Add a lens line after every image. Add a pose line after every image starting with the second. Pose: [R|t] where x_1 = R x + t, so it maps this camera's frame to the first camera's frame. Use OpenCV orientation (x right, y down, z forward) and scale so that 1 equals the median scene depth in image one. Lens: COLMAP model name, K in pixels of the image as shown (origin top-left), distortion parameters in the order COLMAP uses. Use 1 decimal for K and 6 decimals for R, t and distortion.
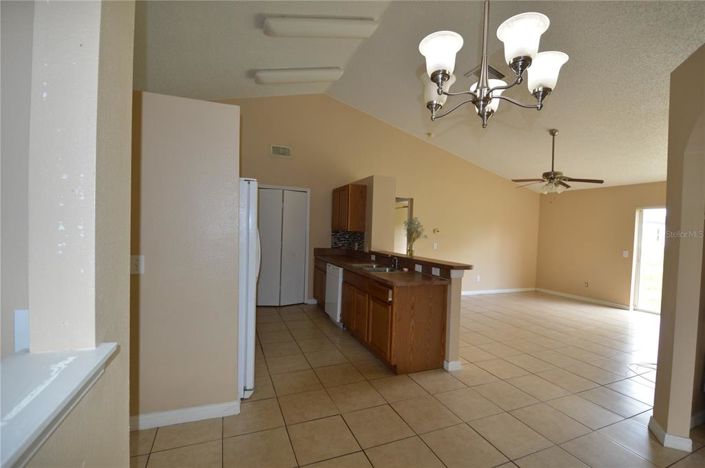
lens RADIAL K [[316.5, 0, 355.7], [0, 316.5, 233.2], [0, 0, 1]] dist [0.012277, -0.021647]
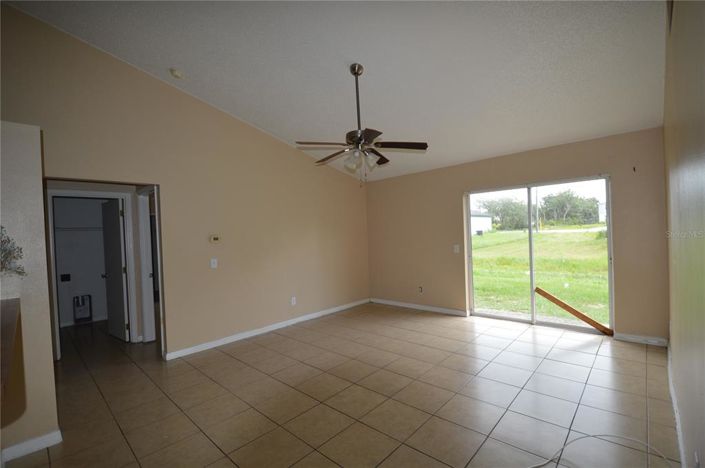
lens RADIAL K [[316.5, 0, 355.7], [0, 316.5, 233.2], [0, 0, 1]] dist [0.012277, -0.021647]
pose [[0.908455, -0.069601, 0.412147, 0.275568], [0.076033, 0.997105, 0.000795, 0.003485], [-0.411009, 0.030614, 0.911117, 0.353192]]
